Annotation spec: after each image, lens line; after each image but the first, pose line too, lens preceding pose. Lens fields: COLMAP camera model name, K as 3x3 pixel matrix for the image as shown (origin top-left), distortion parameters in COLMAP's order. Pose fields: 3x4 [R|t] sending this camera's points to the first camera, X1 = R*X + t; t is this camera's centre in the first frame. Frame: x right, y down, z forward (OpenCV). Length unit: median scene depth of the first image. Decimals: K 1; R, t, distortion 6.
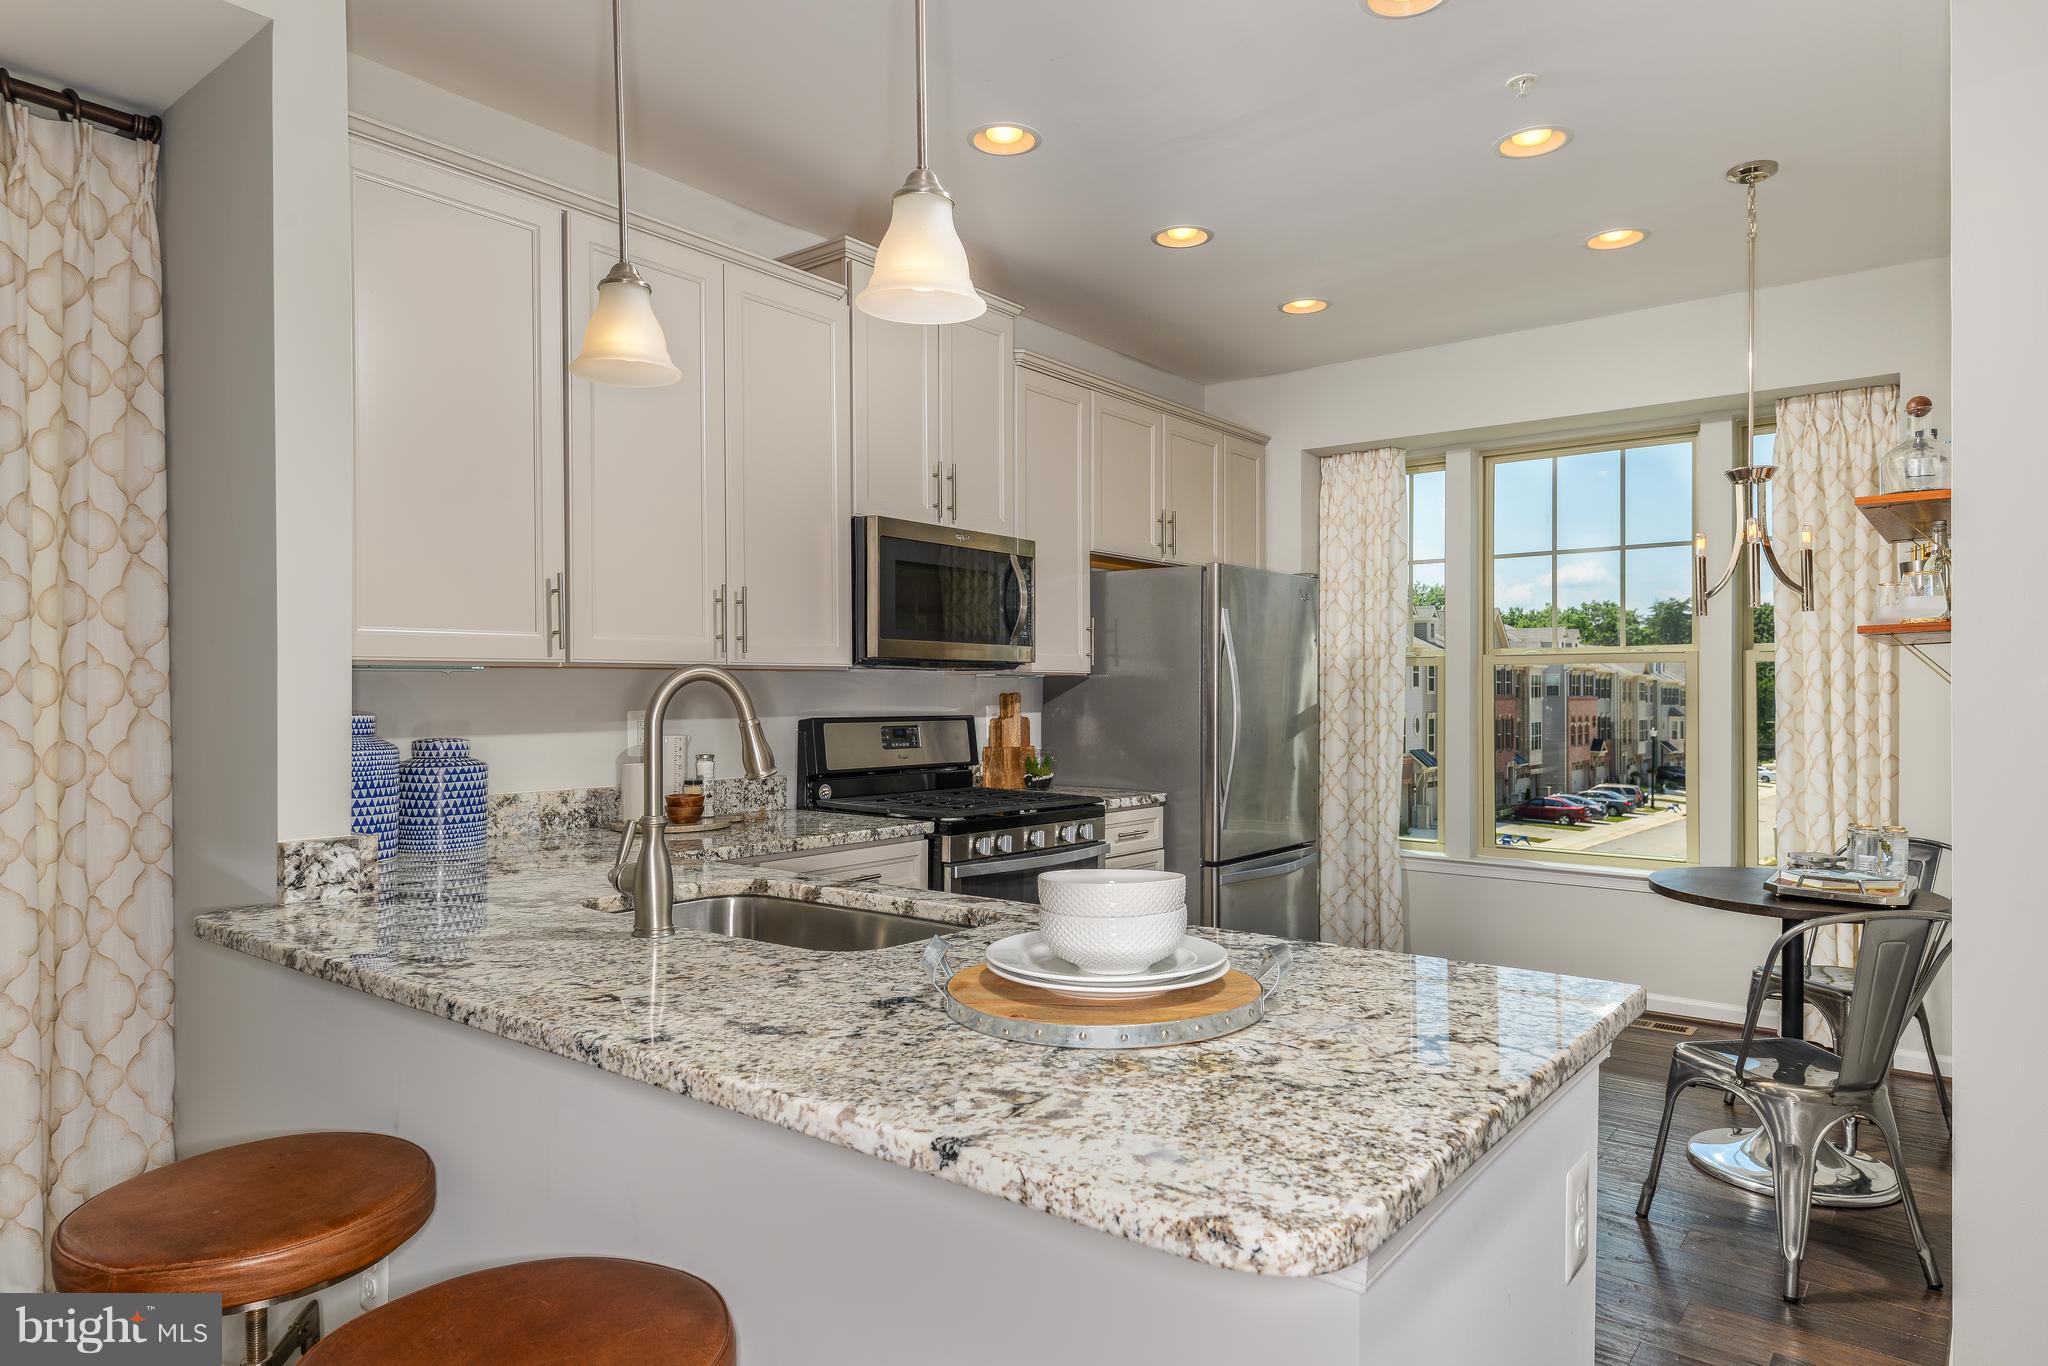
lens RADIAL K [[1230.0, 0, 1024.0], [0, 1230.0, 683.0], [0, 0, 1]] dist [0.048415, -0.052515]
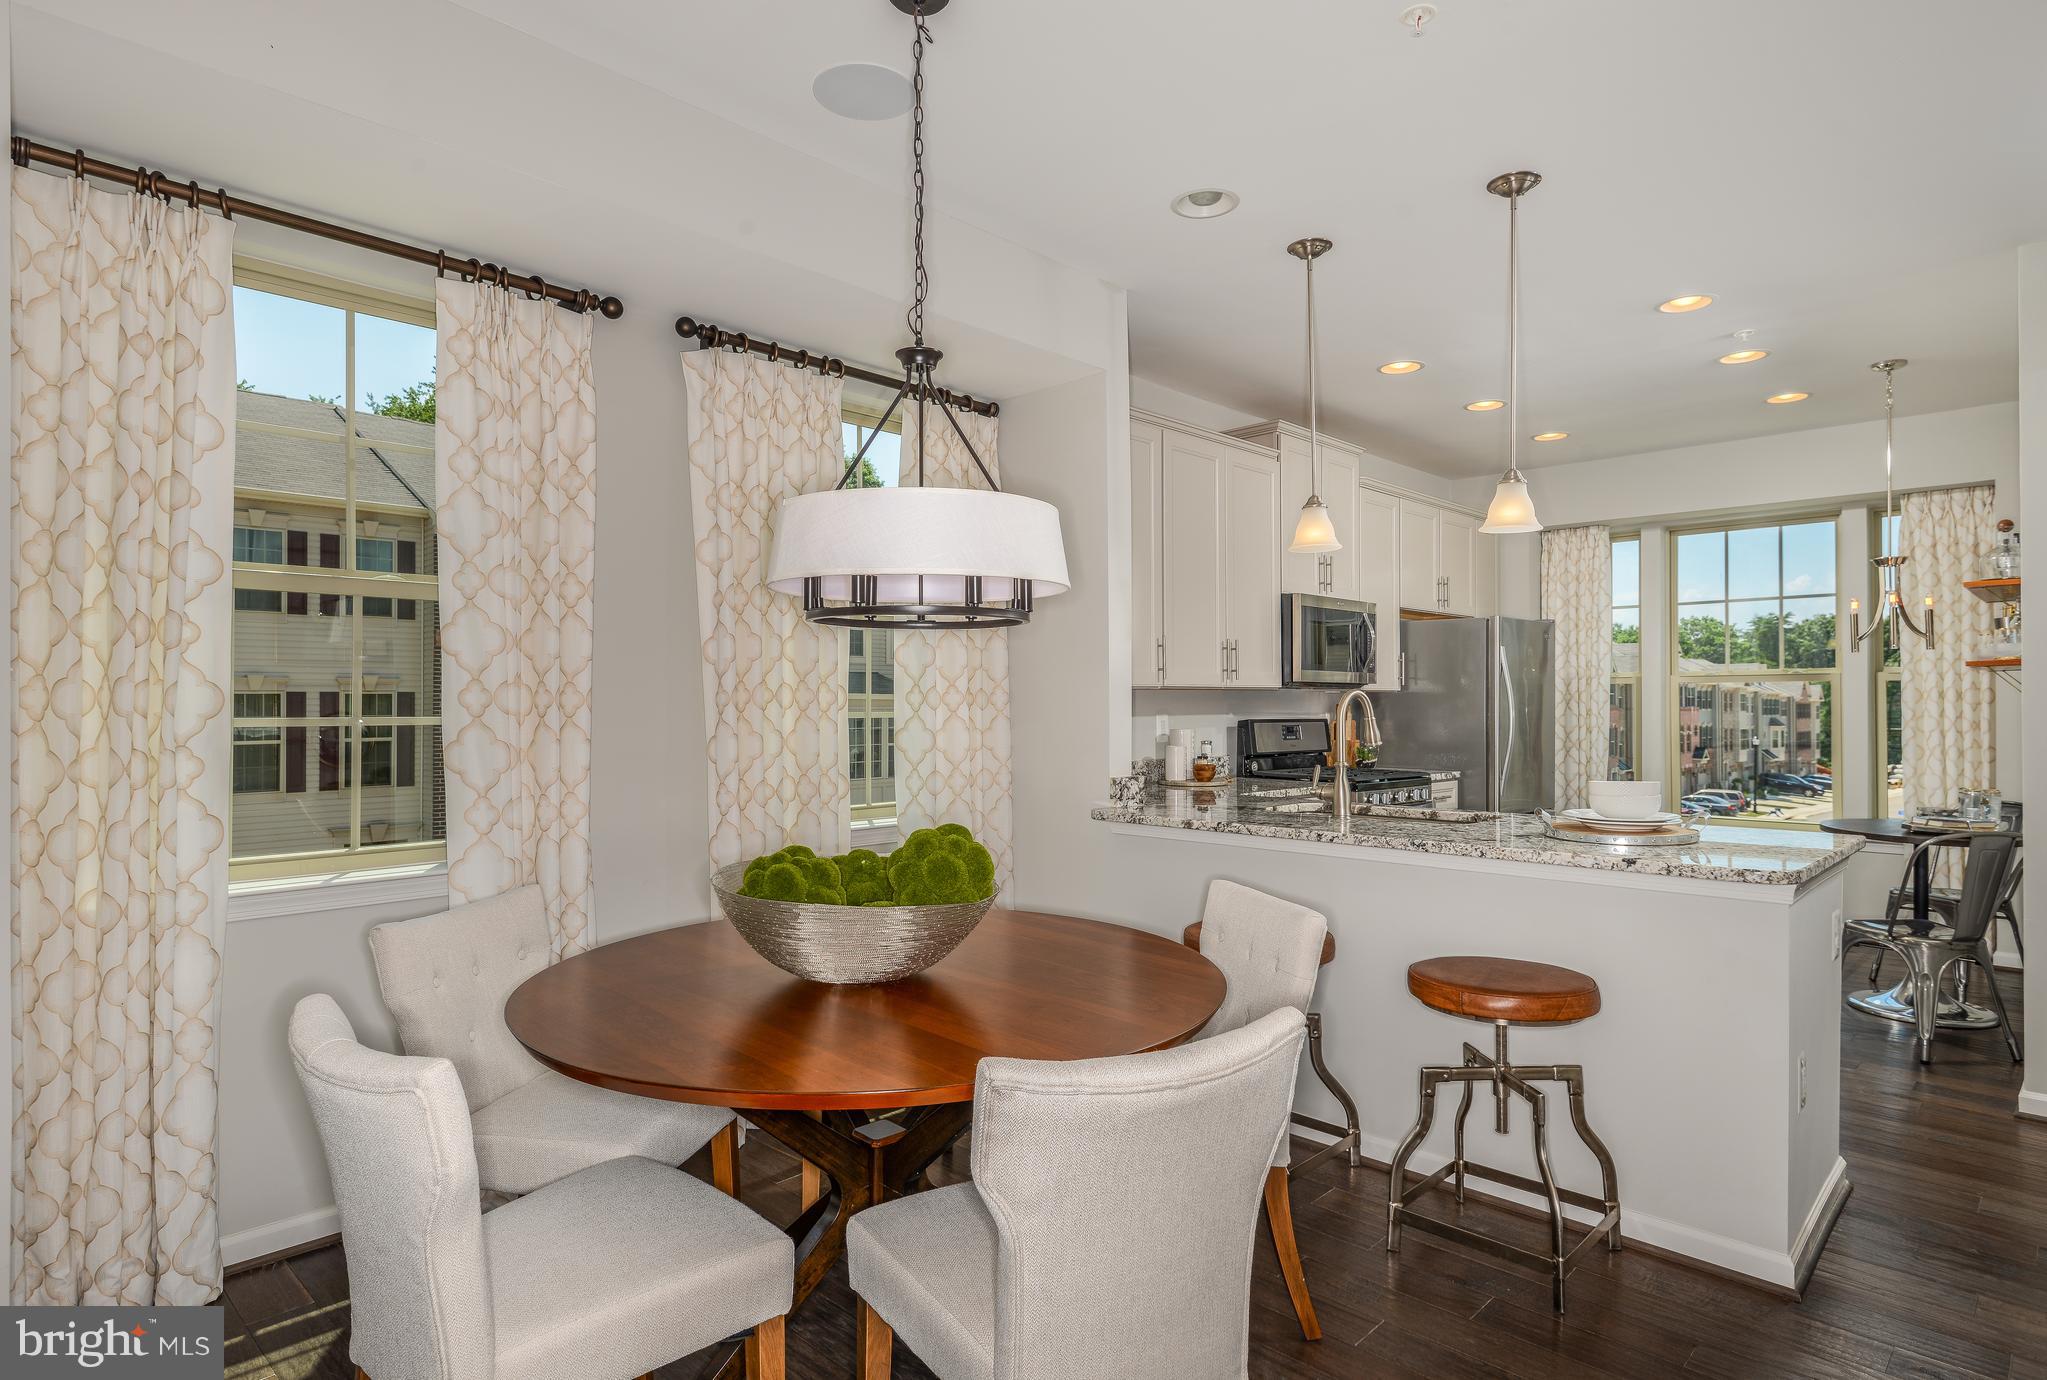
lens RADIAL K [[1113.8, 0, 1023.5], [0, 1113.8, 690.0], [0, 0, 1]] dist [0.038195, -0.031977]
pose [[0.994537, -0.002499, -0.104353, -0.259653], [0.001993, 0.999986, -0.004956, -0.002521], [0.104364, 0.004721, 0.994528, -0.384467]]
